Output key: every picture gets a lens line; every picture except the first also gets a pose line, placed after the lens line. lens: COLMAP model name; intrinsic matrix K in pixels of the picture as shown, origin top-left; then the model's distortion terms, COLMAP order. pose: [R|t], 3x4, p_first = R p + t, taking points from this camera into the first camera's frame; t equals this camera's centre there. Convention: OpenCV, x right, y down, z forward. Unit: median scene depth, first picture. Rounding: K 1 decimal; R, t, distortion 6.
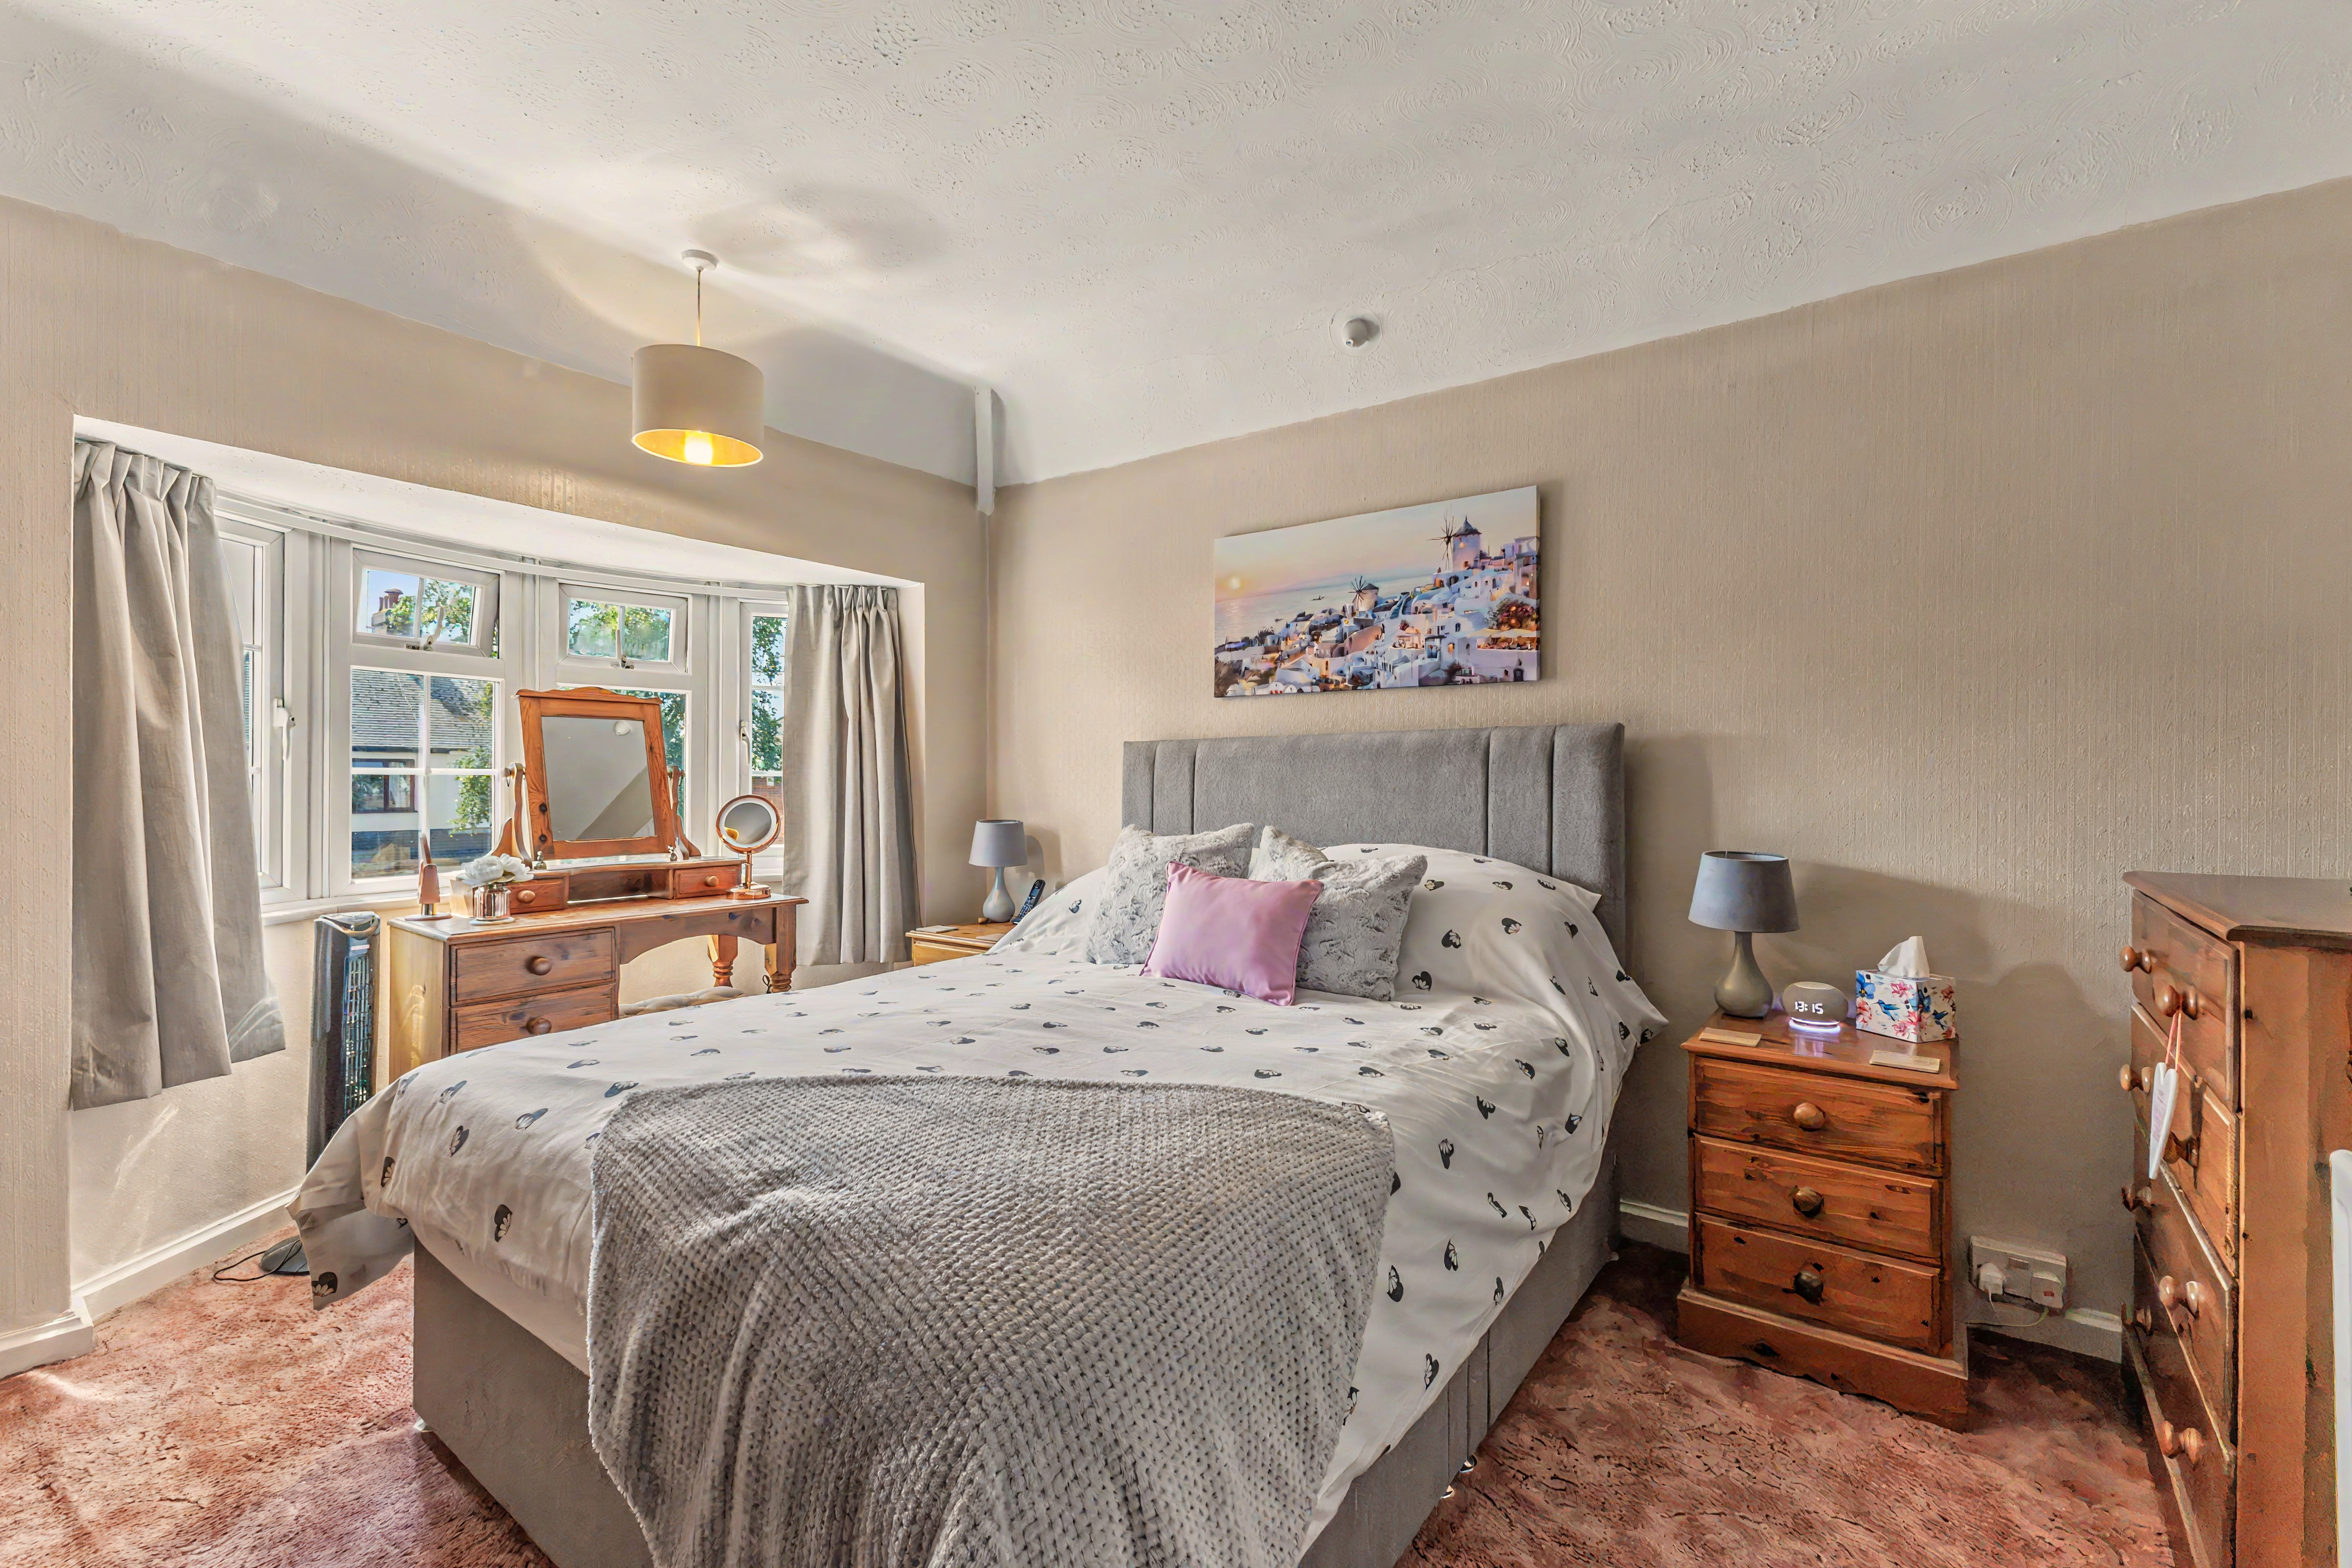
lens RADIAL K [[1036.8, 0, 1176.9], [0, 1036.8, 784.9], [0, 0, 1]] dist [-0.003656, 0.000009]
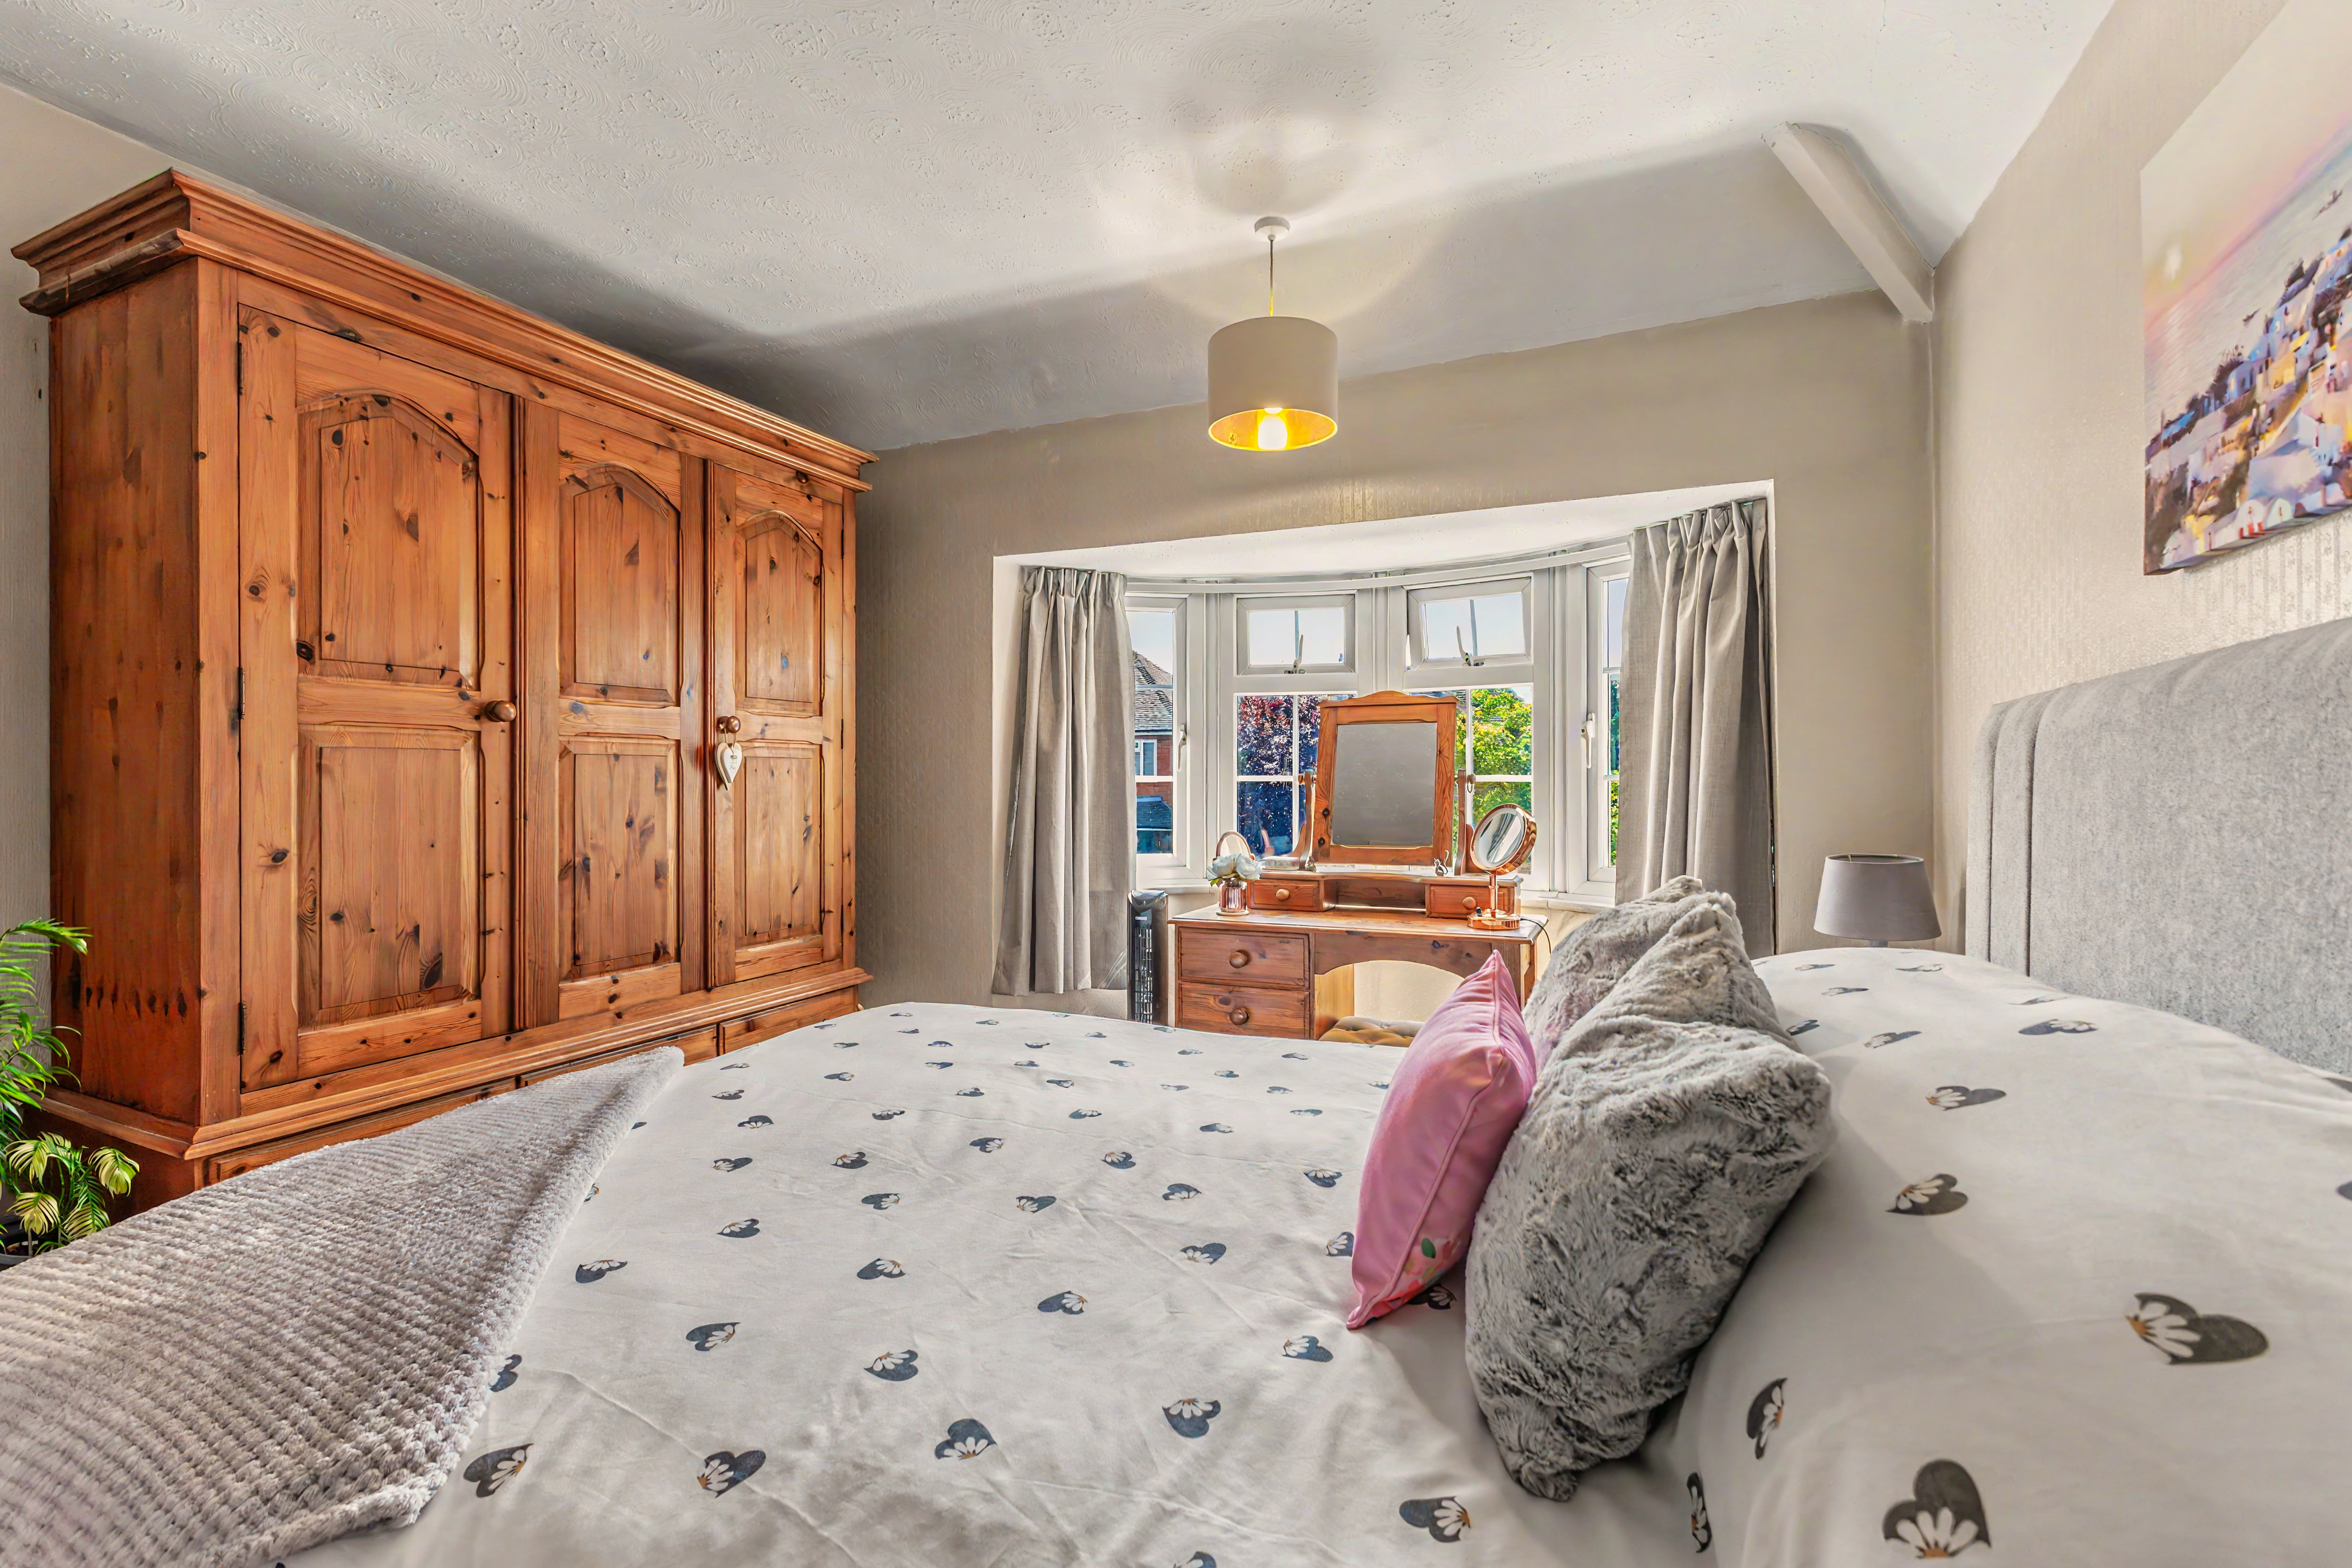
lens RADIAL K [[1036.8, 0, 1178.9], [0, 1036.8, 779.3], [0, 0, 1]] dist [-0.003656, 0.000009]
pose [[0.228023, -0.005705, -0.973639, 0.364506], [-0.001686, 0.999979, -0.006255, -0.004545], [0.973654, 0.003068, 0.228009, 0.607336]]
